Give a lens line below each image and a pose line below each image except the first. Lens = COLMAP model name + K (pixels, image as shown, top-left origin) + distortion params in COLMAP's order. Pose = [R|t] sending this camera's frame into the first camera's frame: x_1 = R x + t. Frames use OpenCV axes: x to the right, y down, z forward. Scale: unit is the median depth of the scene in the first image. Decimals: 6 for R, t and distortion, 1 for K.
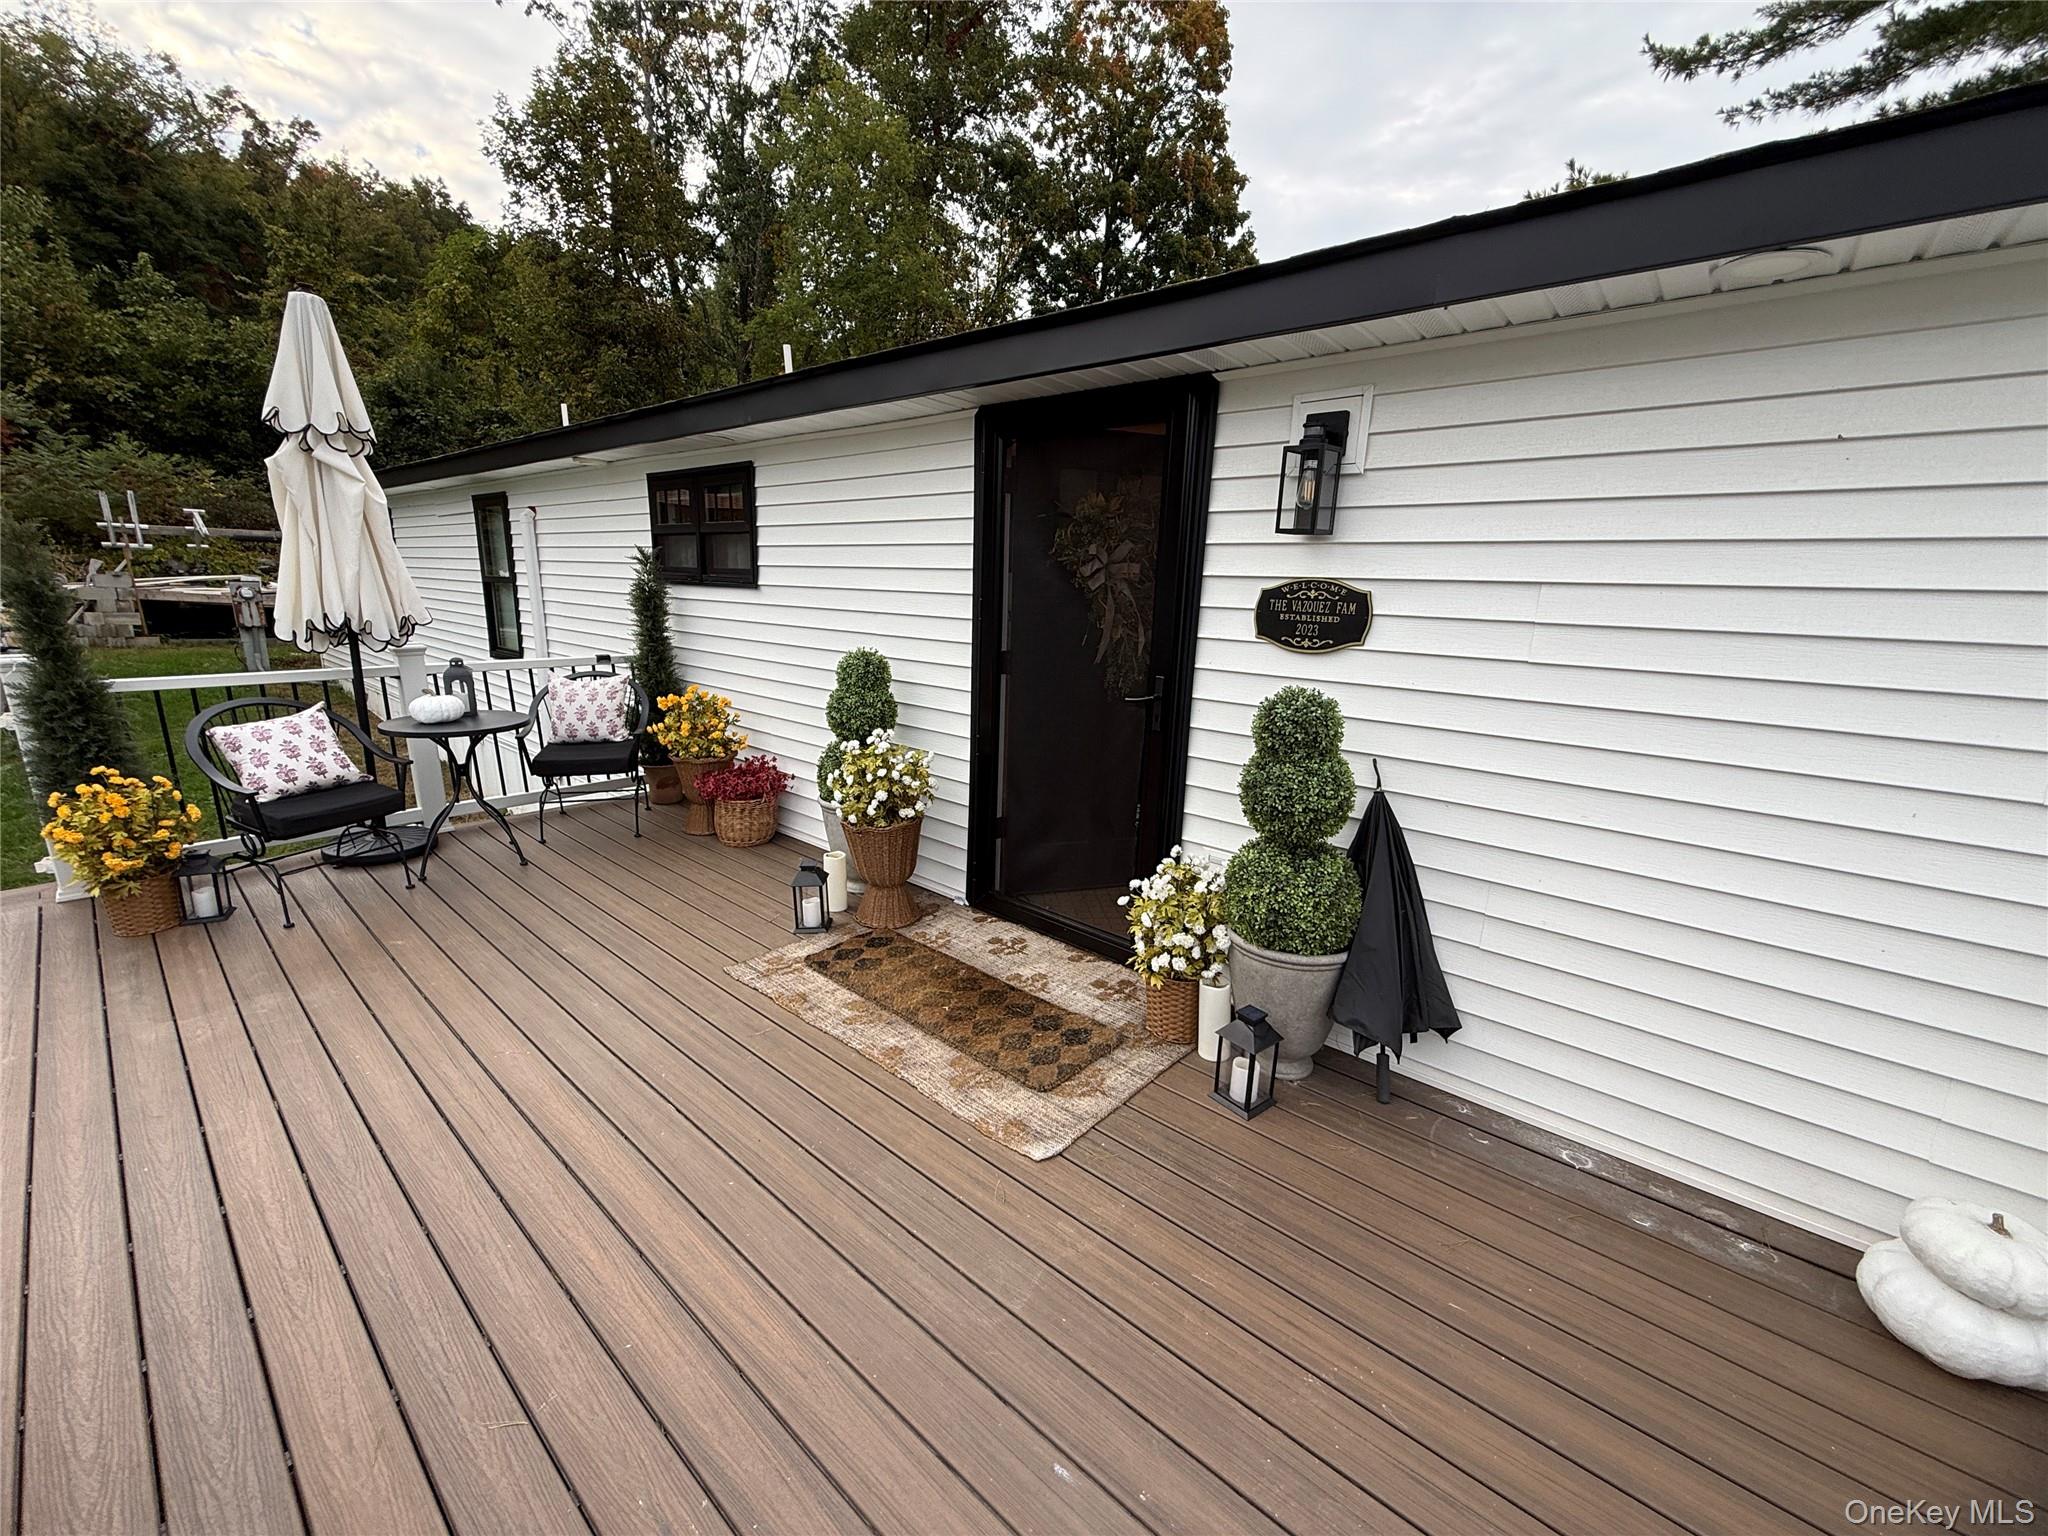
lens RADIAL K [[817.6, 0, 1018.1], [0, 817.6, 770.1], [0, 0, 1]] dist [-0.000239, -0.000002]
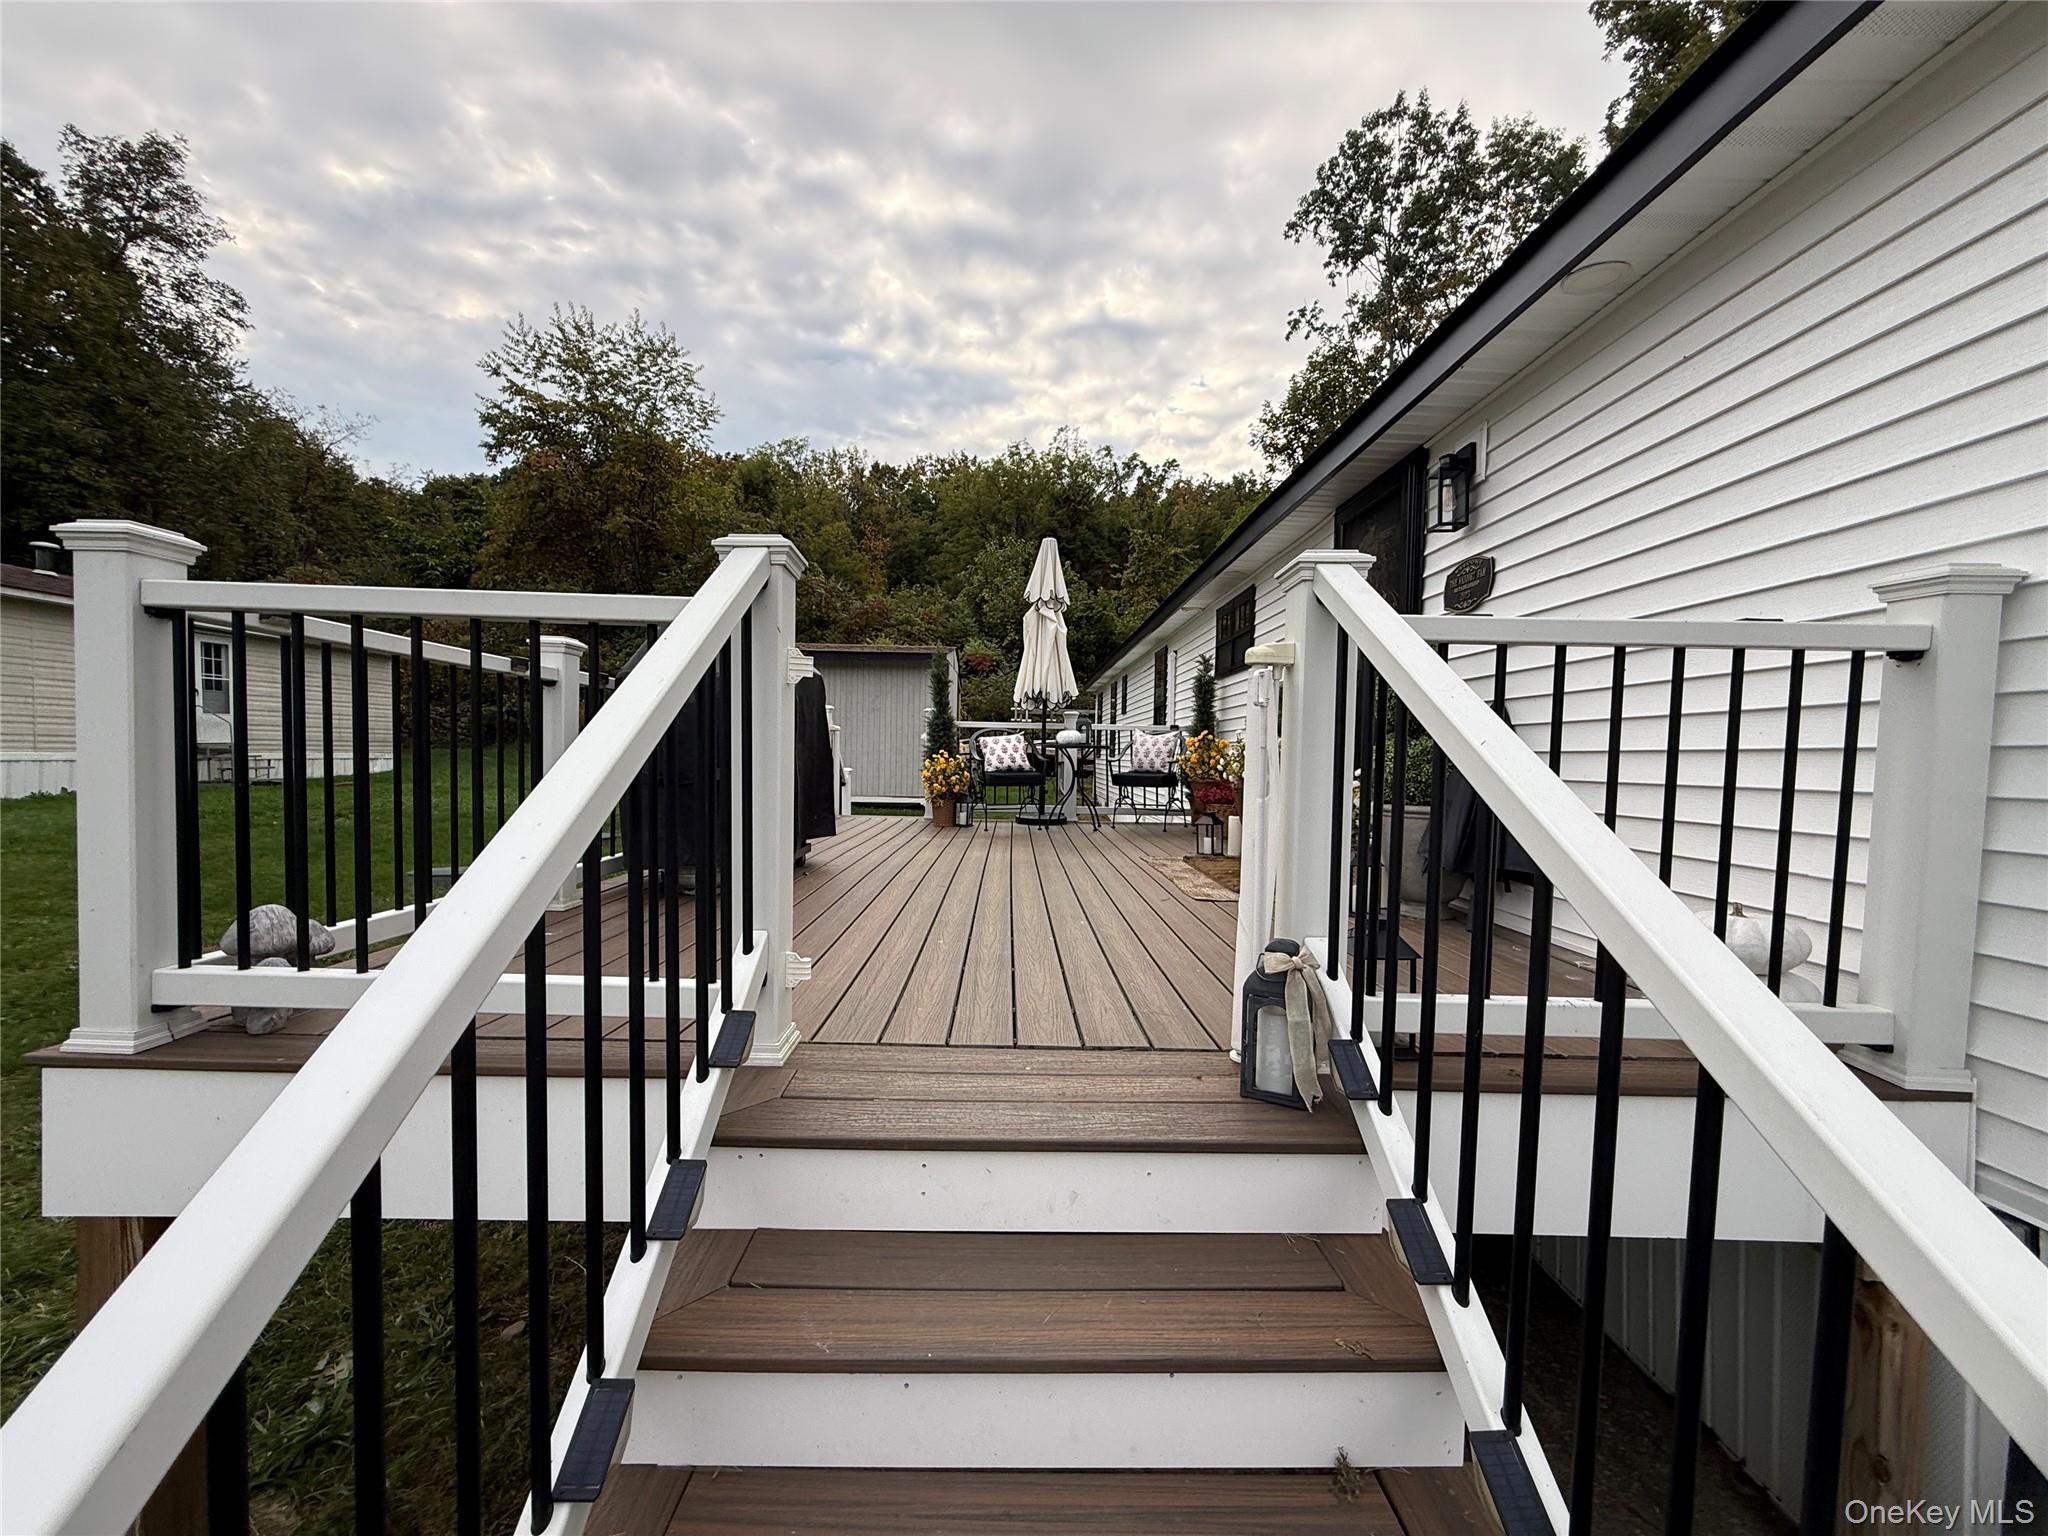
lens RADIAL K [[818.9, 0, 1019.1], [0, 818.9, 773.1], [0, 0, 1]] dist [-0.000773, -0.000041]
pose [[0.663621, 0.000041, -0.748069, 0.167673], [-0.171711, 0.973308, -0.152274, 0.086489], [0.728095, 0.229504, 0.645914, -0.069248]]
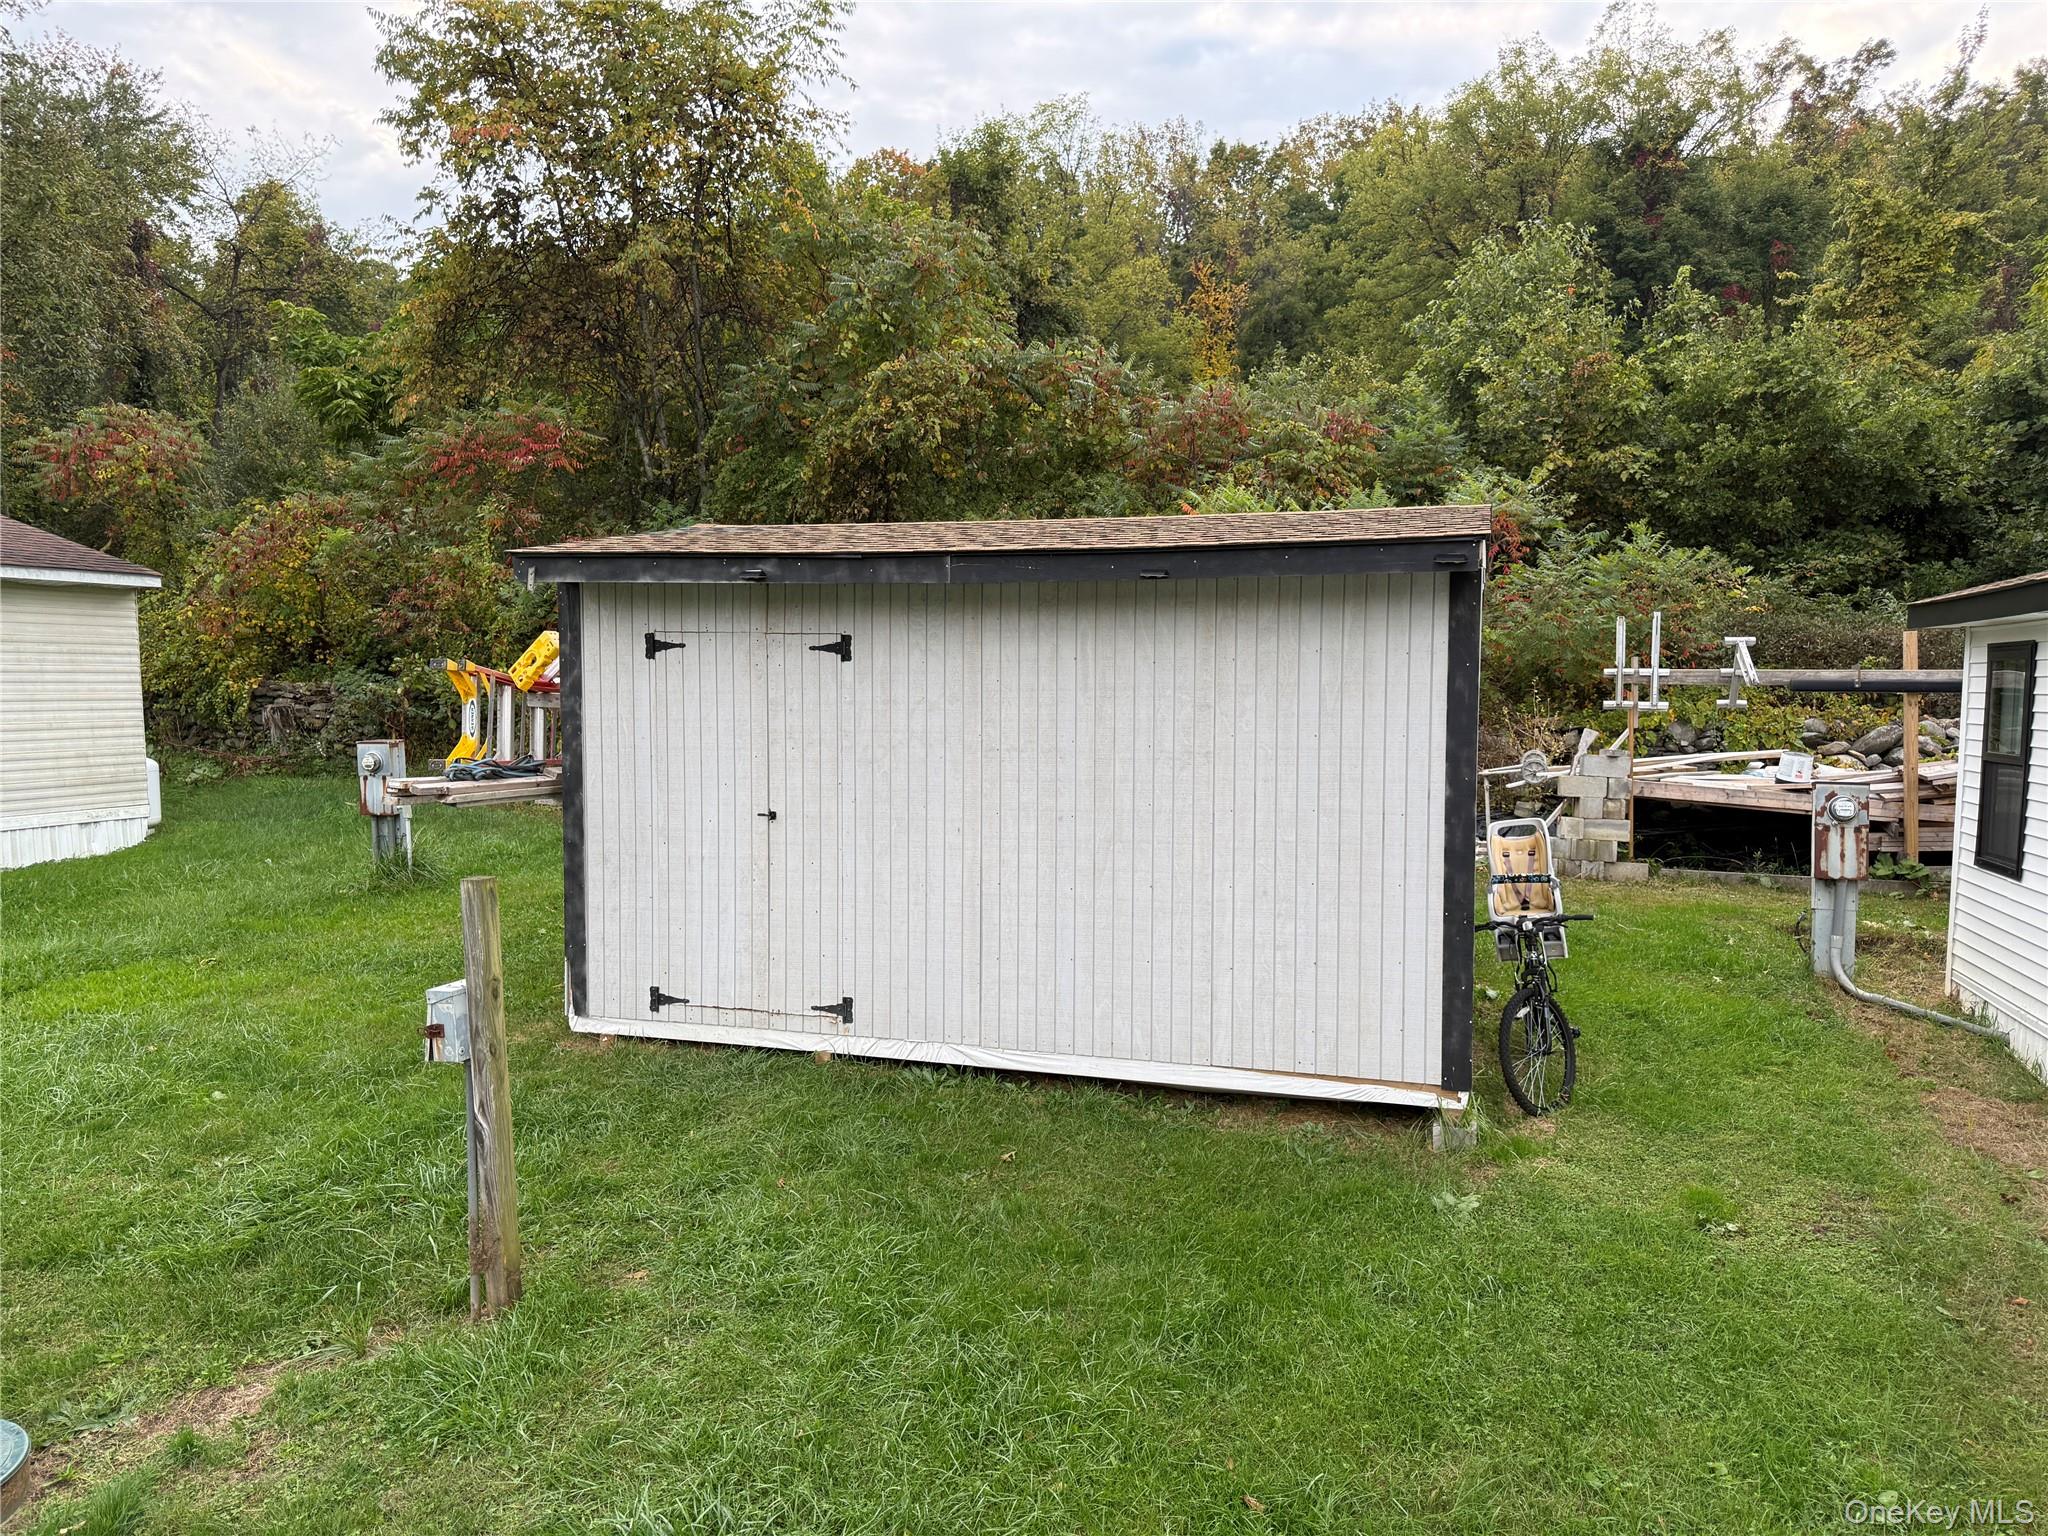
lens RADIAL K [[1435.0, 0, 1041.0], [0, 1435.0, 769.3], [0, 0, 1]] dist [0.048186, -0.054712]
pose [[0.414432, 0.026756, -0.909687, -0.323116], [-0.200742, 0.977636, -0.062698, -0.079706], [0.887665, 0.208596, 0.410535, 0.211677]]
